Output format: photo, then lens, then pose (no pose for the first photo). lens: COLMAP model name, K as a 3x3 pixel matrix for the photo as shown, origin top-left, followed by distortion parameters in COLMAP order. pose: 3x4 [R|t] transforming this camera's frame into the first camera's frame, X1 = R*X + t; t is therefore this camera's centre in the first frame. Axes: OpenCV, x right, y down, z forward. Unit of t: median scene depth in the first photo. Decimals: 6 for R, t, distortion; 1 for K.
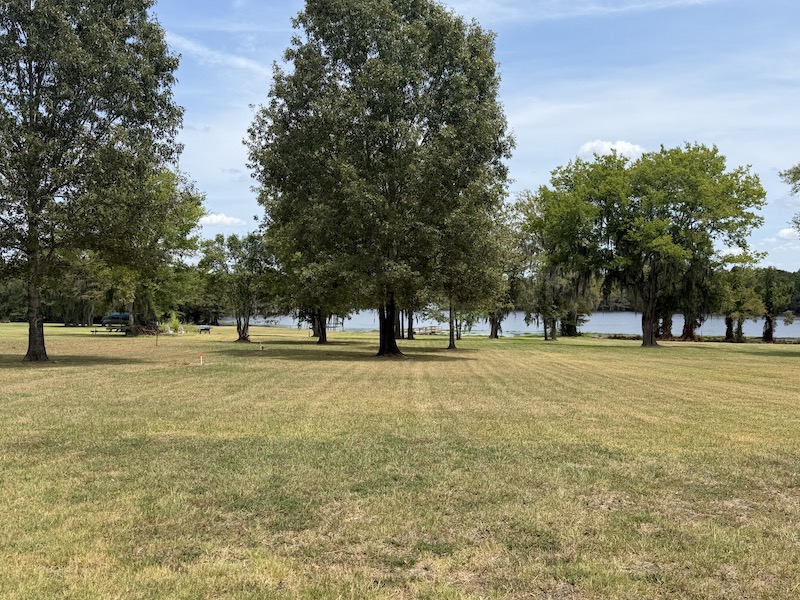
lens RADIAL K [[858.5, 0, 396.3], [0, 858.5, 303.4], [0, 0, 1]] dist [0.054611, 0.000000]
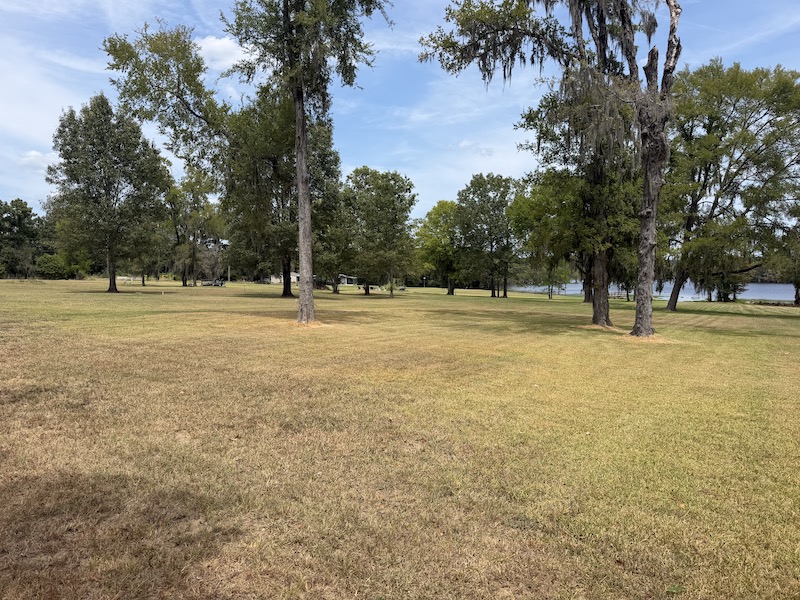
lens RADIAL K [[594.5, 0, 389.8], [0, 594.5, 303.4], [0, 0, 1]] dist [0.063230, -0.063226]
pose [[0.887628, 0.027037, -0.459767, 0.208303], [-0.006276, 0.998893, 0.046624, 0.002396], [0.460519, -0.038499, 0.886815, -0.034478]]
